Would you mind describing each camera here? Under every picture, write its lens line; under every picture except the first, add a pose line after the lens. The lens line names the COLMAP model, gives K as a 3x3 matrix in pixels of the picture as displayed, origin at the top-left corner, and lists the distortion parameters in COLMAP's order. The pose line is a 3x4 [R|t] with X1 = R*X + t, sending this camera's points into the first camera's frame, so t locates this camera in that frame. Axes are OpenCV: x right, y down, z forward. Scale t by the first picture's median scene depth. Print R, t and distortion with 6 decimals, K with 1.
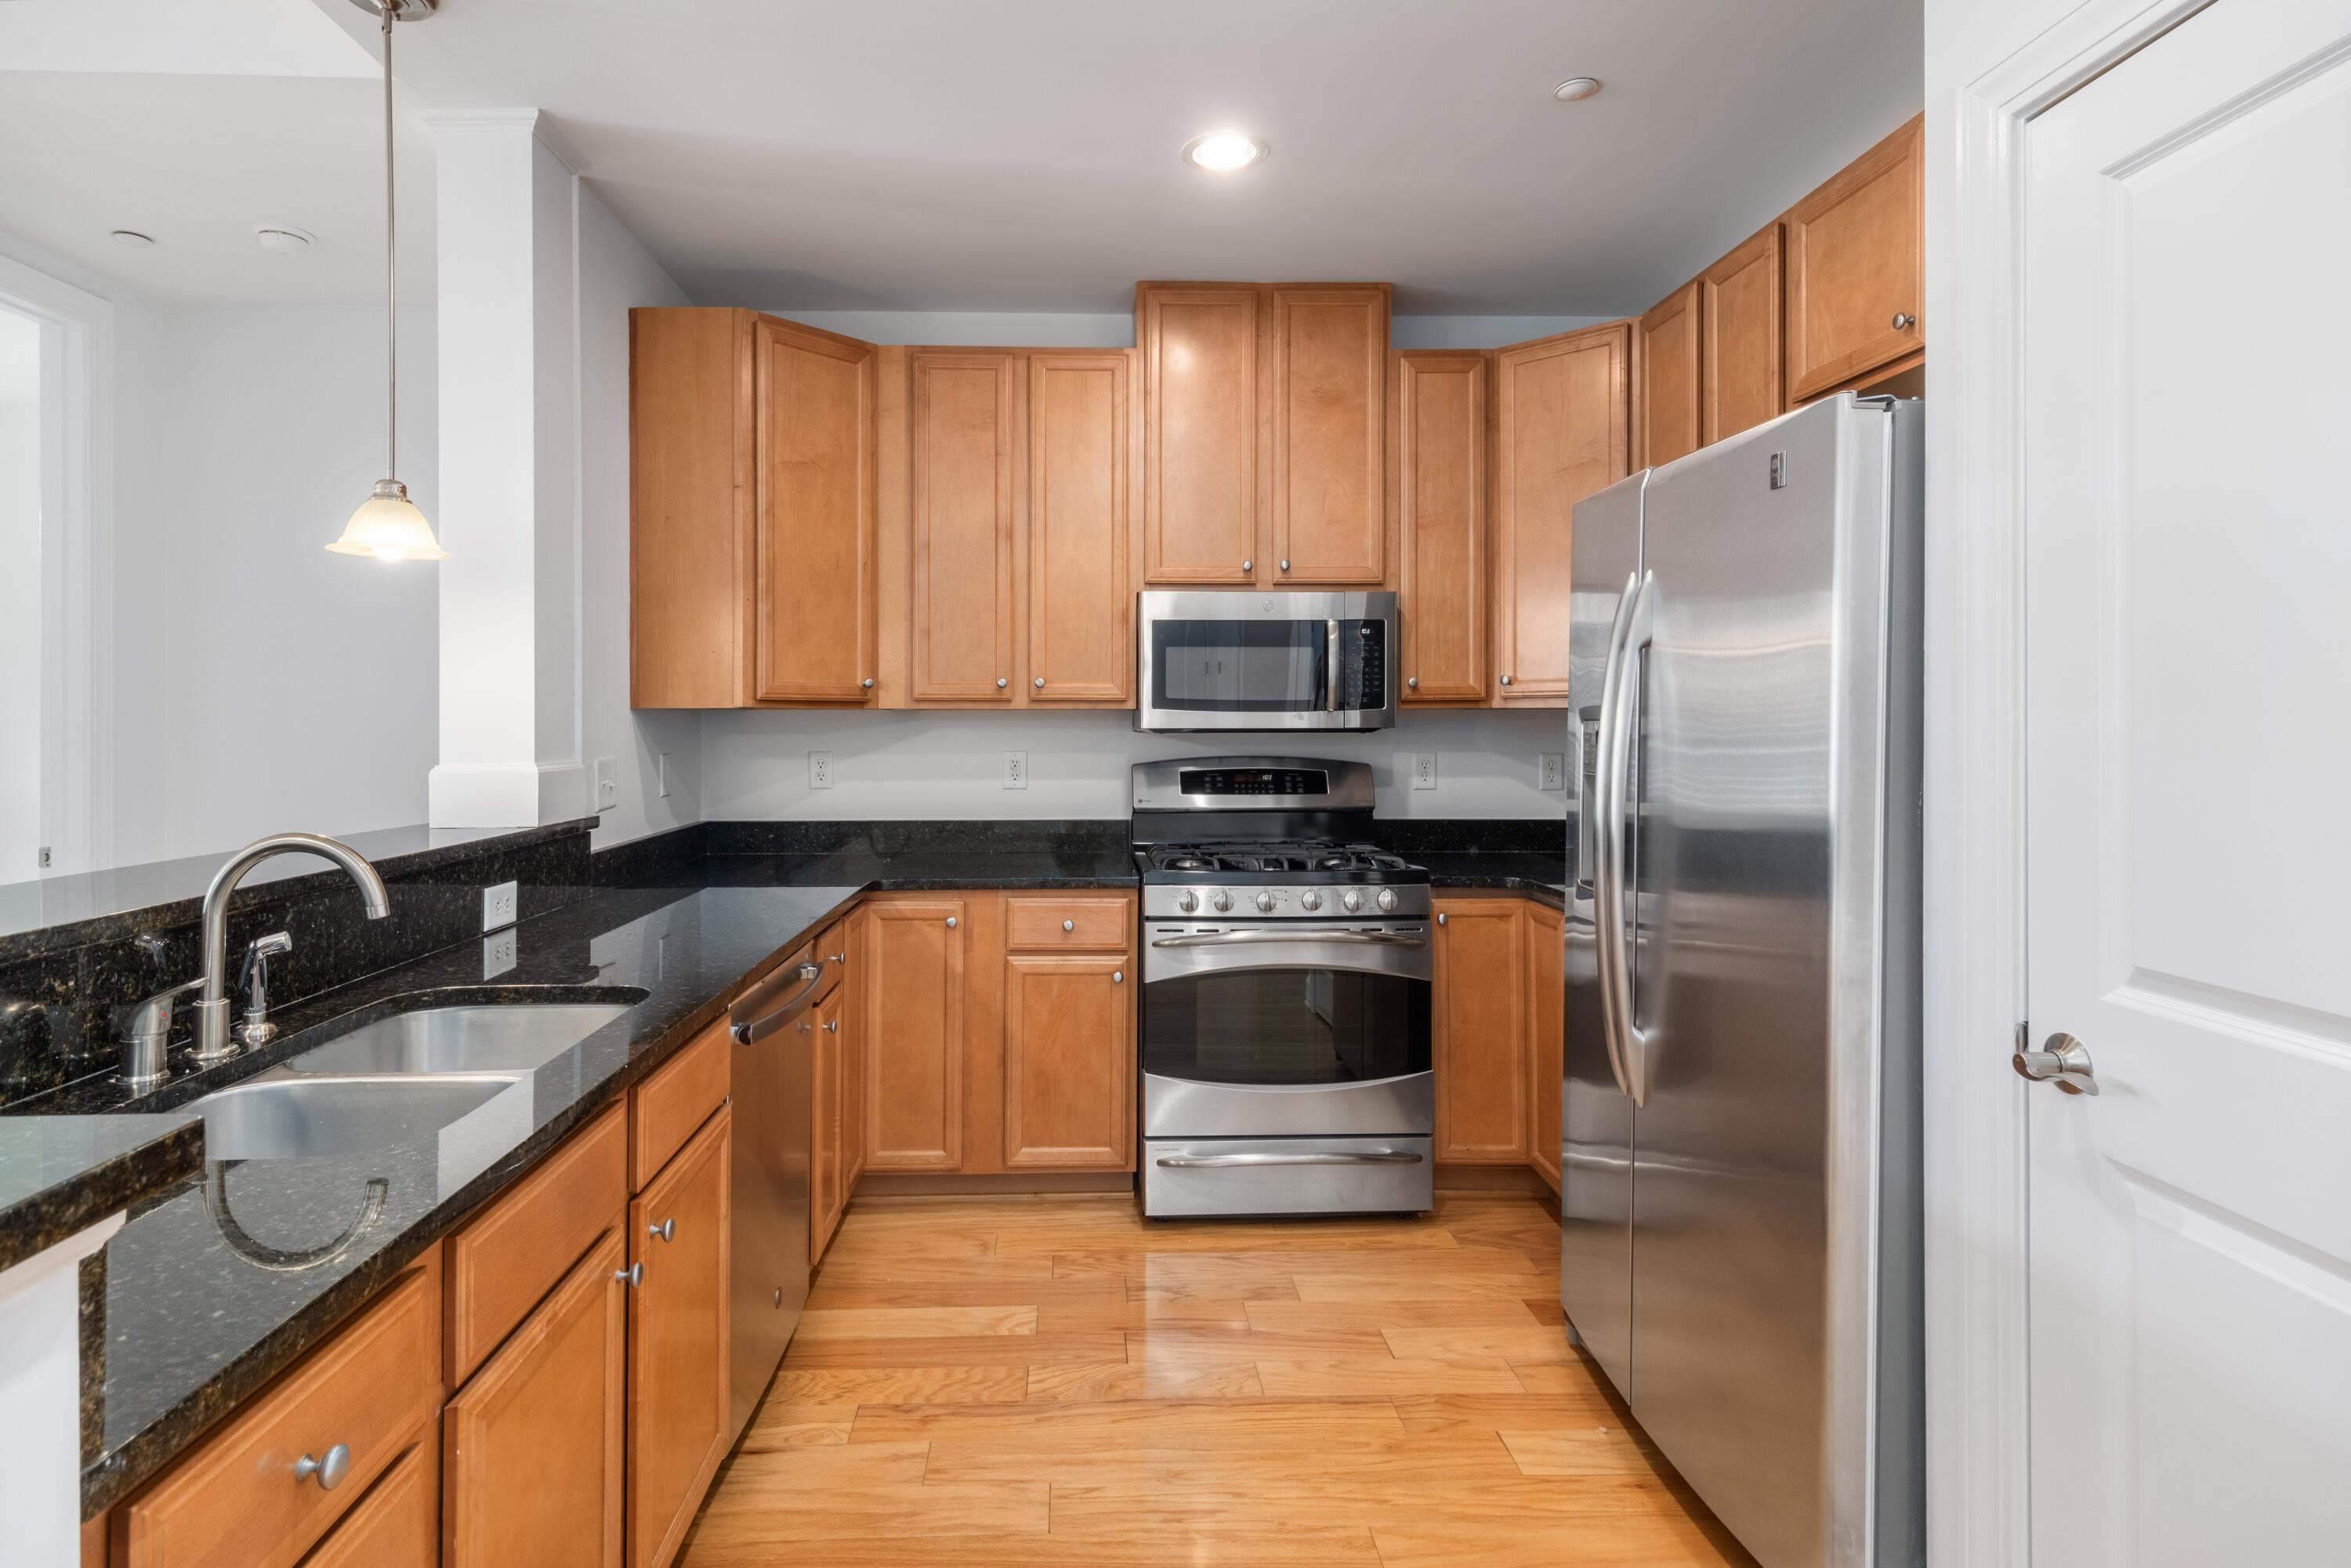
lens RADIAL K [[1198.9, 0, 1149.4], [0, 1198.9, 729.1], [0, 0, 1]] dist [0.014018, -0.003507]
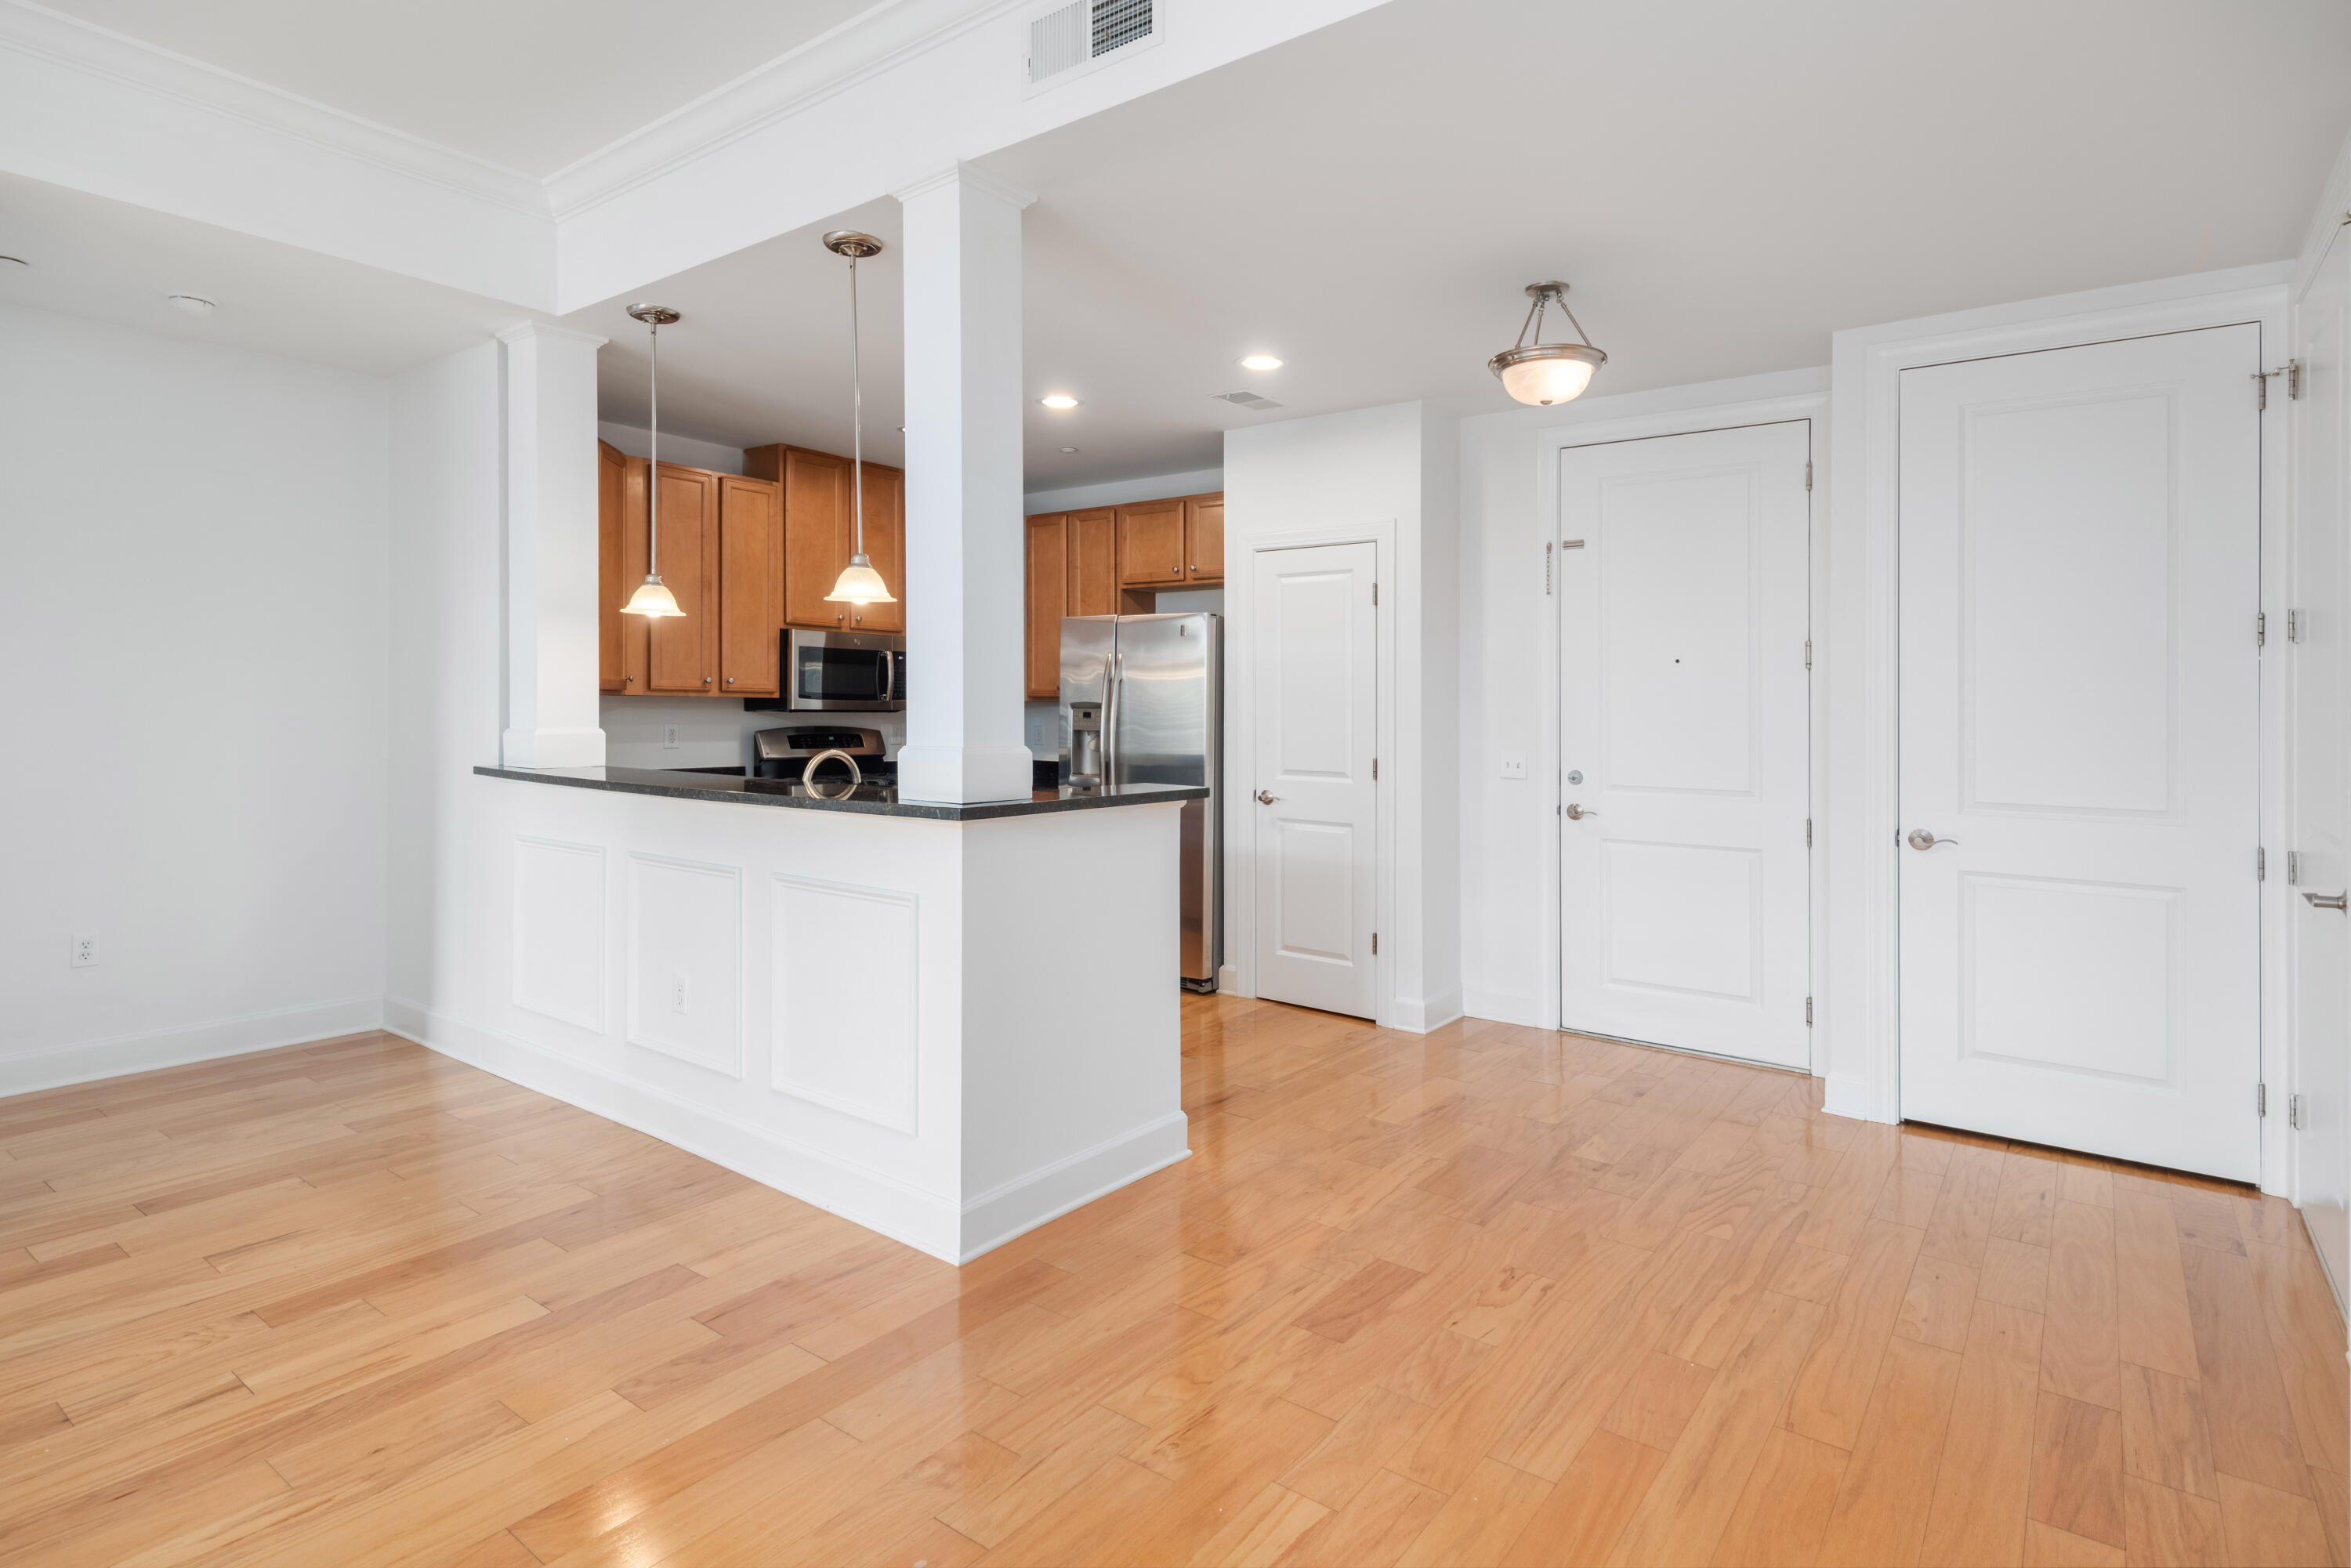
lens RADIAL K [[1198.9, 0, 1118.2], [0, 1198.9, 714.8], [0, 0, 1]] dist [0.014018, -0.003507]
pose [[0.666293, 0.006276, 0.745663, -0.957340], [-0.006265, 0.999976, -0.002819, 0.008696], [-0.745663, -0.002794, 0.666317, -0.478891]]
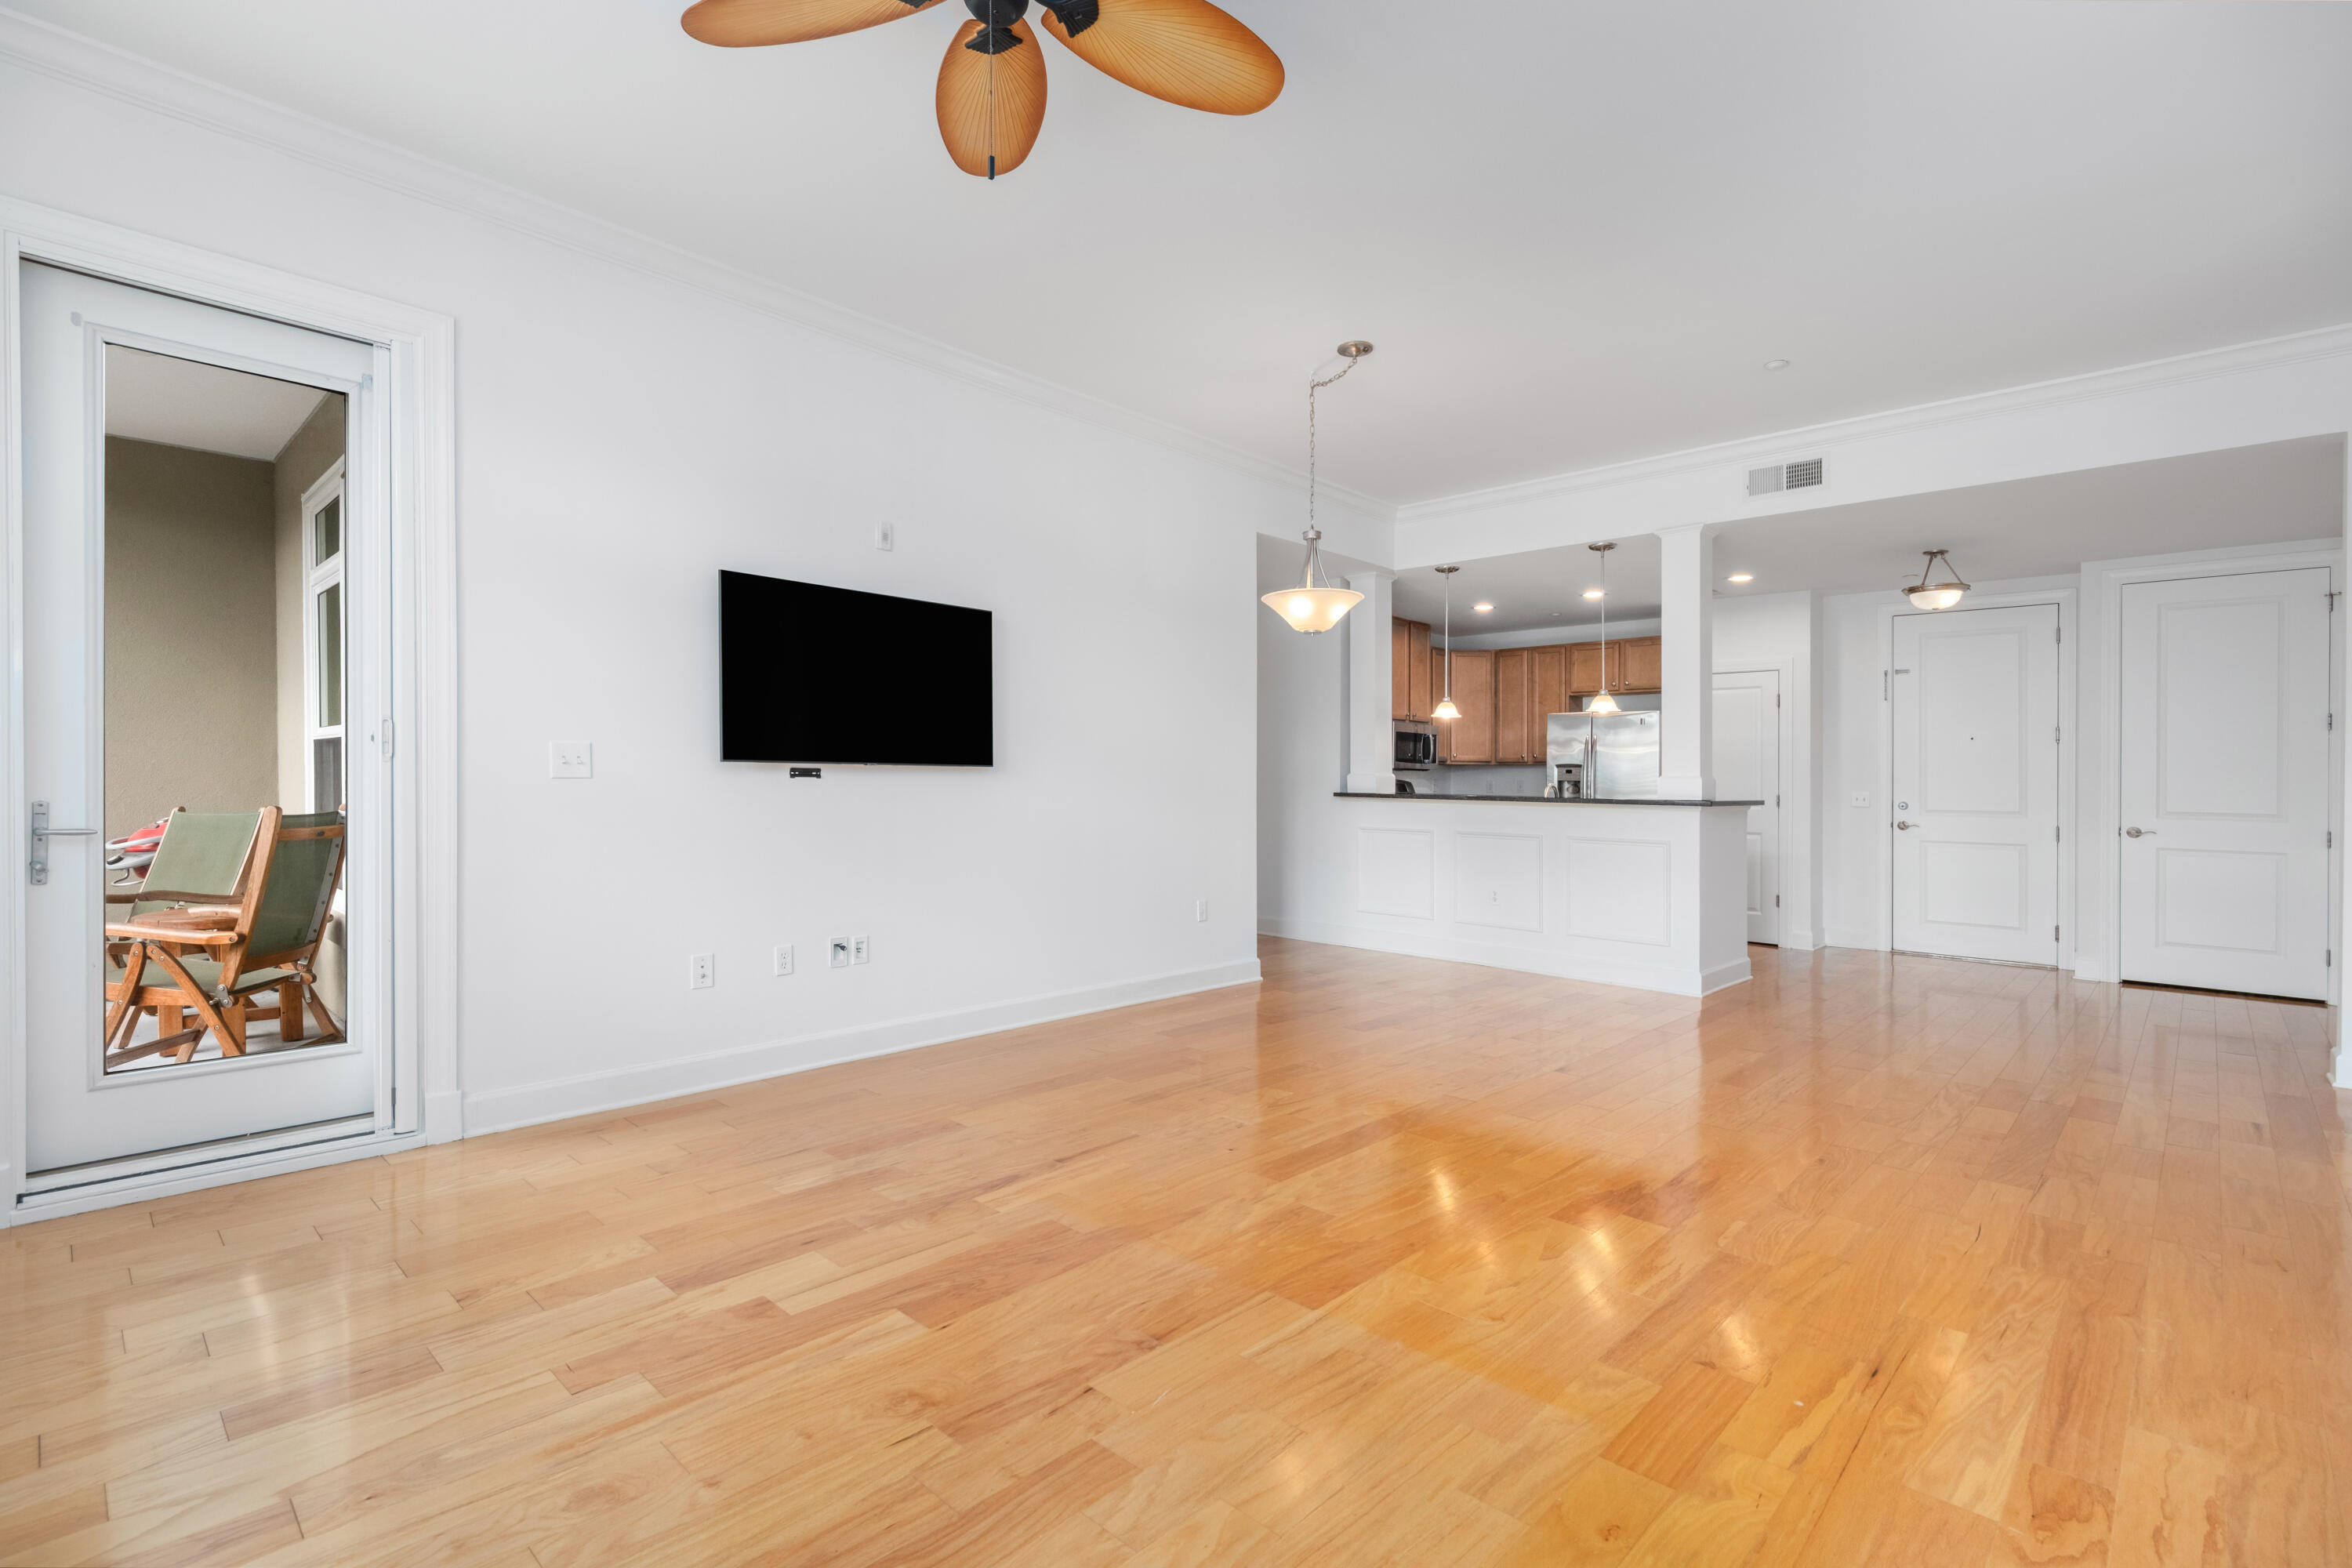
lens RADIAL K [[1066.3, 0, 1129.6], [0, 1066.3, 792.8], [0, 0, 1]] dist [0.003147, 0.000427]
pose [[0.742705, 0.005789, 0.669594, -2.078206], [-0.008889, 0.999960, 0.001215, 0.055355], [-0.669560, -0.006855, 0.742726, -0.500973]]
